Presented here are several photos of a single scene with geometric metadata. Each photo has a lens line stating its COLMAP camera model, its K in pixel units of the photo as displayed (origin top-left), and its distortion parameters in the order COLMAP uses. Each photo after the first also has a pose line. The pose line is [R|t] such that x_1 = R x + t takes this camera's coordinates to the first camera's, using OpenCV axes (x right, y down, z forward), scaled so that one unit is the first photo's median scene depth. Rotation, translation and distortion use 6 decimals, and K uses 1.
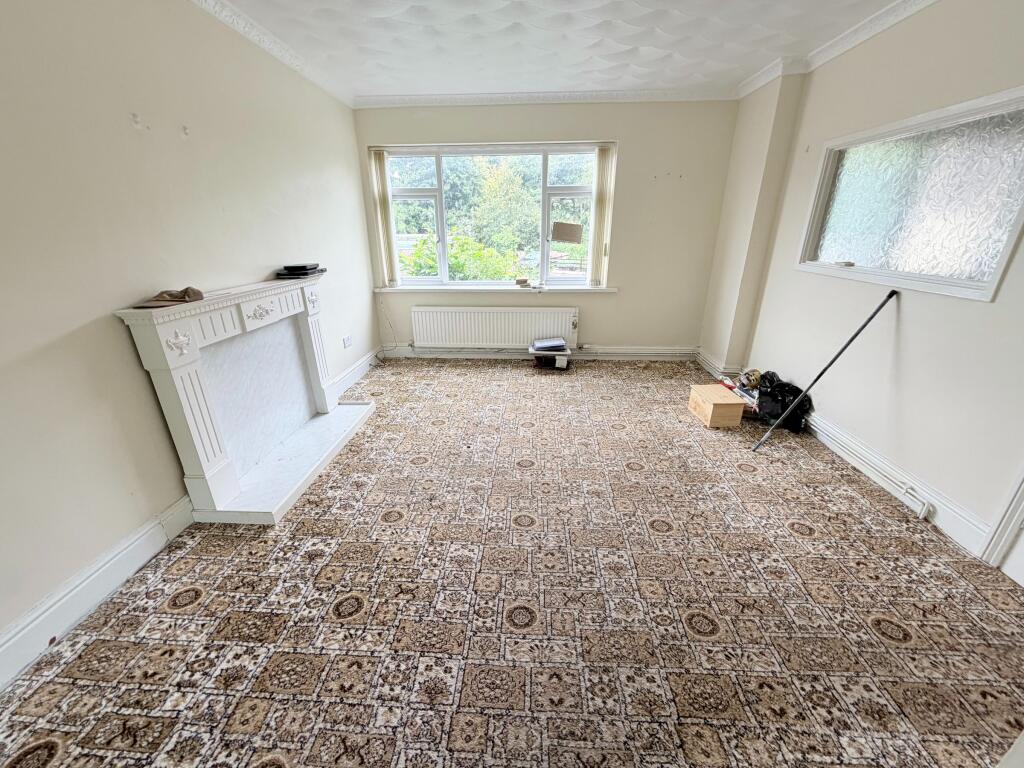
lens RADIAL K [[404.6, 0, 507.8], [0, 404.6, 384.5], [0, 0, 1]] dist [-0.000579, -0.000135]
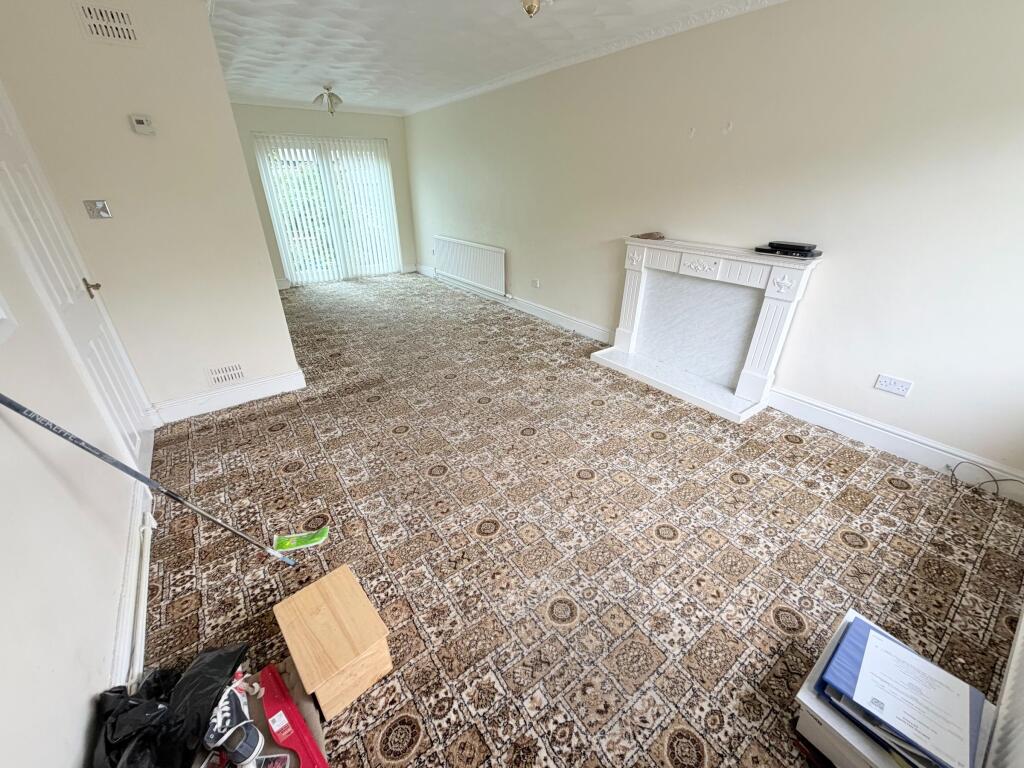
lens RADIAL K [[404.6, 0, 507.8], [0, 404.6, 384.5], [0, 0, 1]] dist [-0.000579, -0.000135]
pose [[-0.772493, 0.294836, -0.562428, 0.894255], [-0.223239, 0.703064, 0.675178, -0.830547], [0.594490, 0.647126, -0.477294, 1.920569]]
